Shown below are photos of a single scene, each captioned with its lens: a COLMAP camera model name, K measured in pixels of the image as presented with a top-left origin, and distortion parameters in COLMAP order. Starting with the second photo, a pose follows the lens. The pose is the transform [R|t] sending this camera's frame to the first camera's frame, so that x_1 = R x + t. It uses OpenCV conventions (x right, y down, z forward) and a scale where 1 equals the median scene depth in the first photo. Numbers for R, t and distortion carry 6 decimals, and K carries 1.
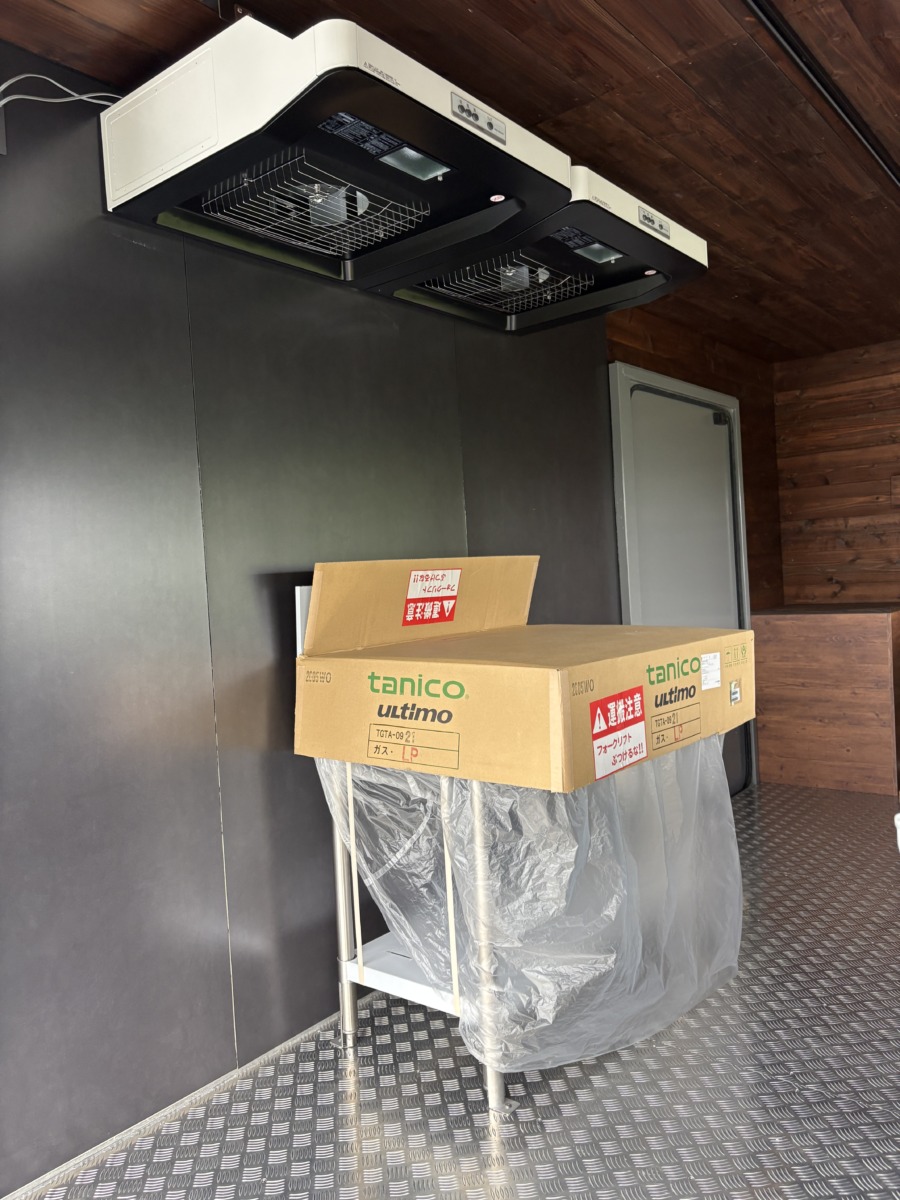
lens RADIAL K [[913.8, 0, 451.4], [0, 913.8, 601.9], [0, 0, 1]] dist [0.048880, -0.052526]
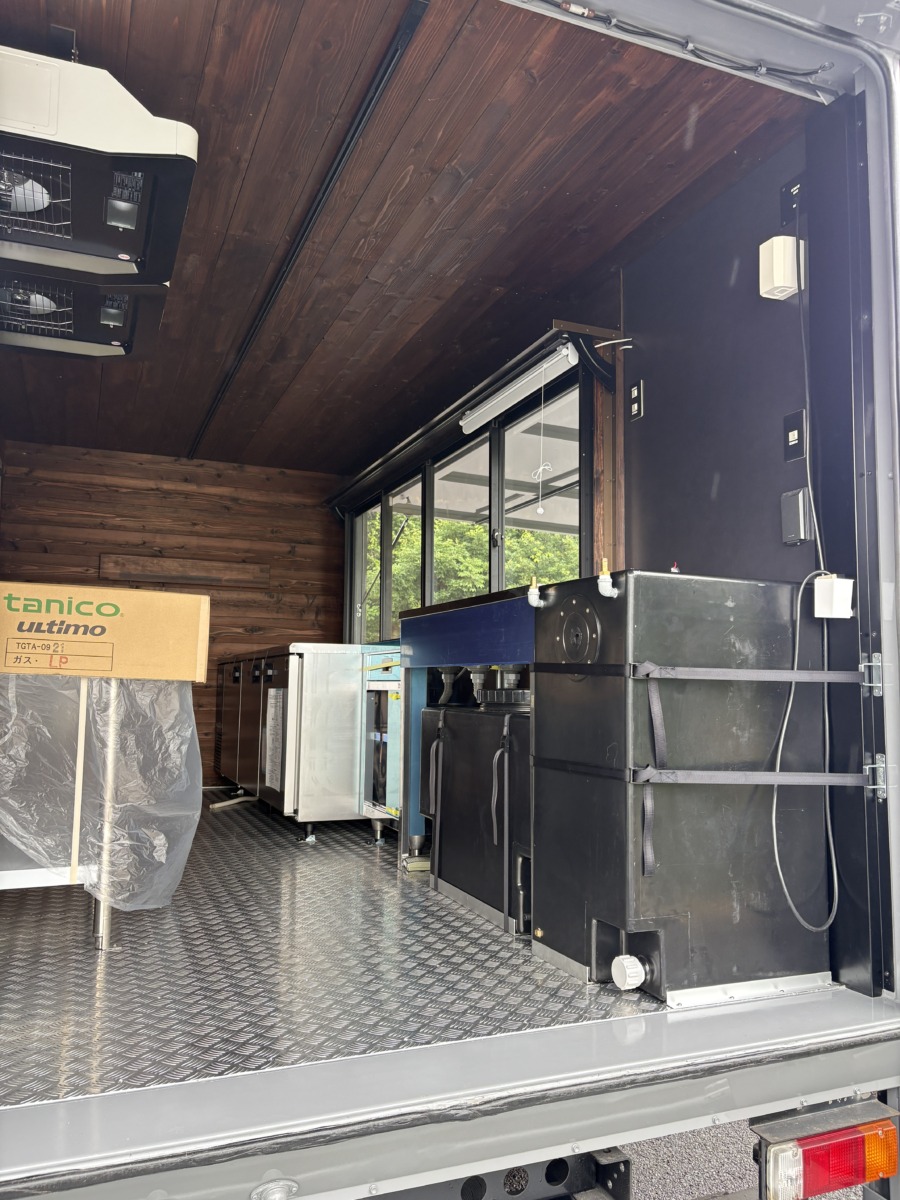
lens RADIAL K [[913.8, 0, 449.9], [0, 913.8, 598.8], [0, 0, 1]] dist [0.048880, -0.052526]
pose [[0.490001, 0.142791, 0.859948, -0.828772], [-0.012118, 0.987513, -0.157068, 0.264527], [-0.871638, 0.066543, 0.485613, -0.032767]]
